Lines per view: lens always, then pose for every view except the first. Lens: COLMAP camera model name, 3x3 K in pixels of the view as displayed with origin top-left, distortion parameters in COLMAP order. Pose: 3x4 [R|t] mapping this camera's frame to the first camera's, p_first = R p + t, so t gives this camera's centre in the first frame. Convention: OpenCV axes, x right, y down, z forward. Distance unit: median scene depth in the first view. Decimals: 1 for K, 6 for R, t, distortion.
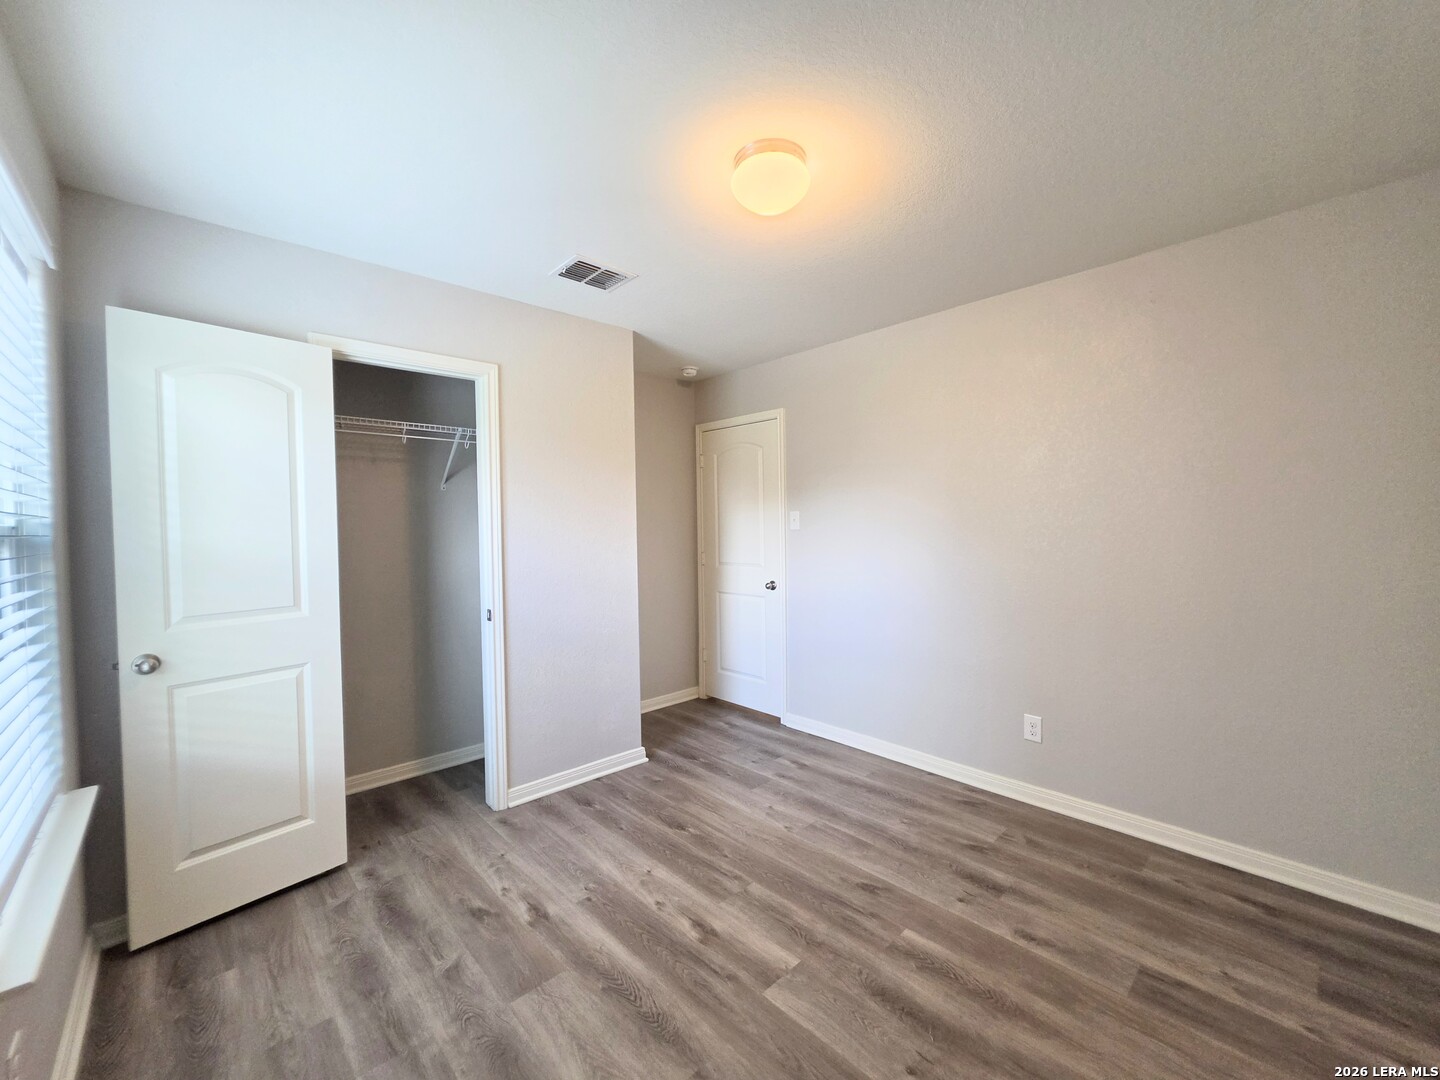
lens RADIAL K [[577.7, 0, 720.0], [0, 577.7, 540.0], [0, 0, 1]] dist [-0.001610, 0.000157]
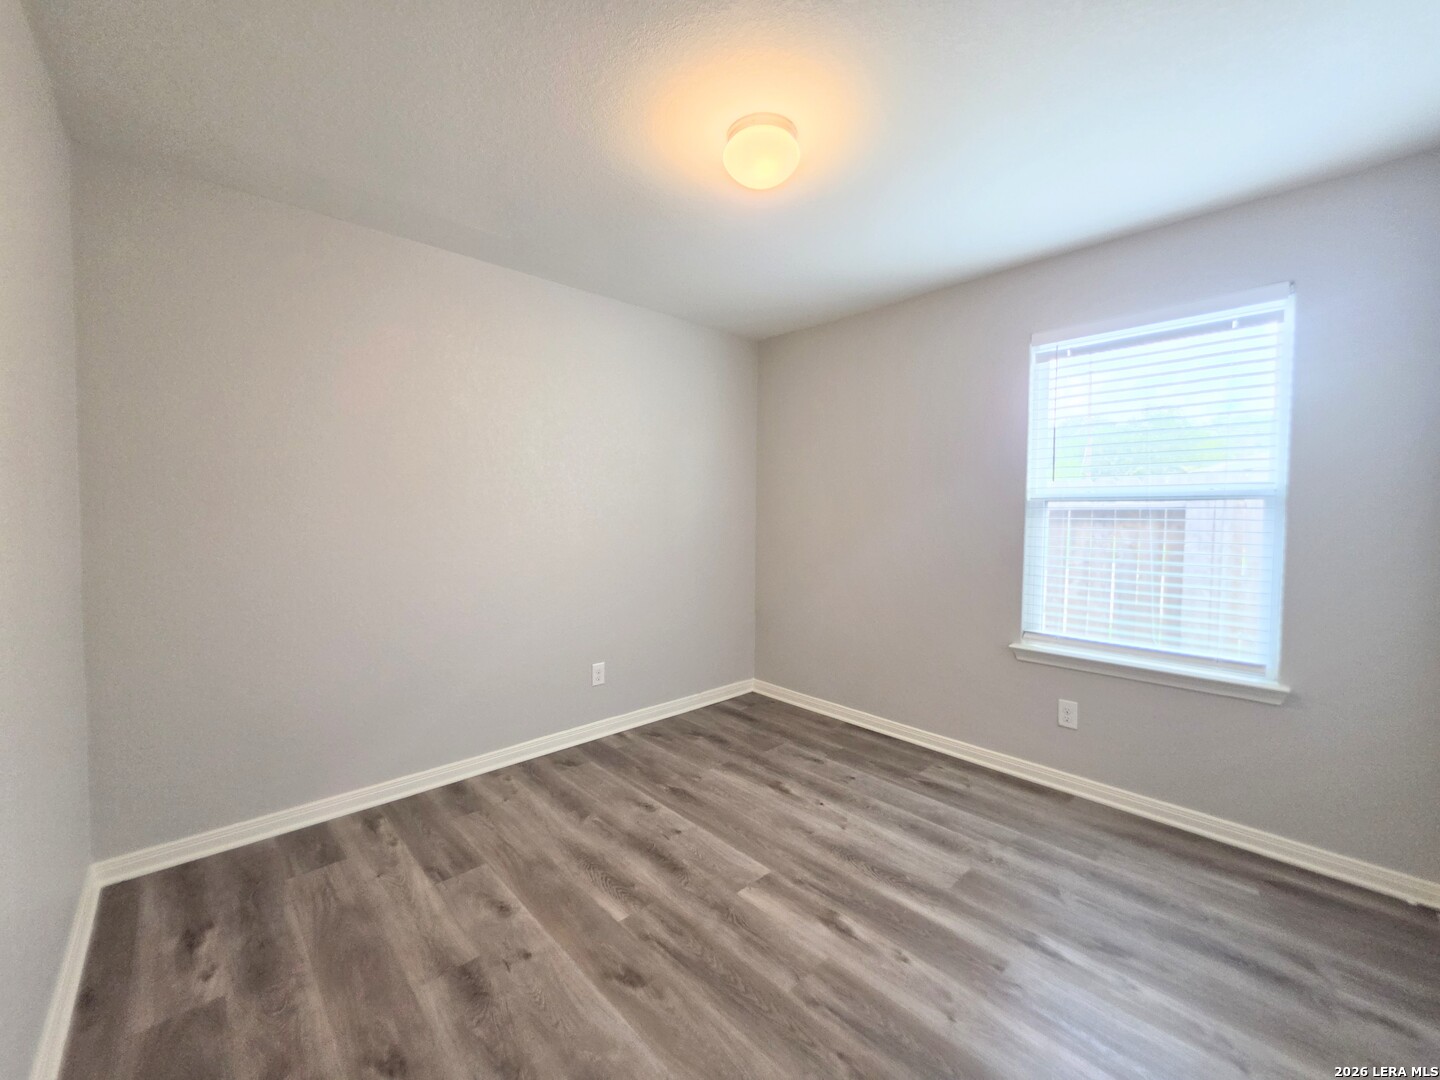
lens RADIAL K [[577.7, 0, 720.0], [0, 577.7, 540.0], [0, 0, 1]] dist [-0.001610, 0.000157]
pose [[-0.999945, 0.009902, -0.003333, 0.159509], [0.009622, 0.997101, 0.075480, -0.013009], [0.004071, 0.075444, -0.997142, 1.920274]]
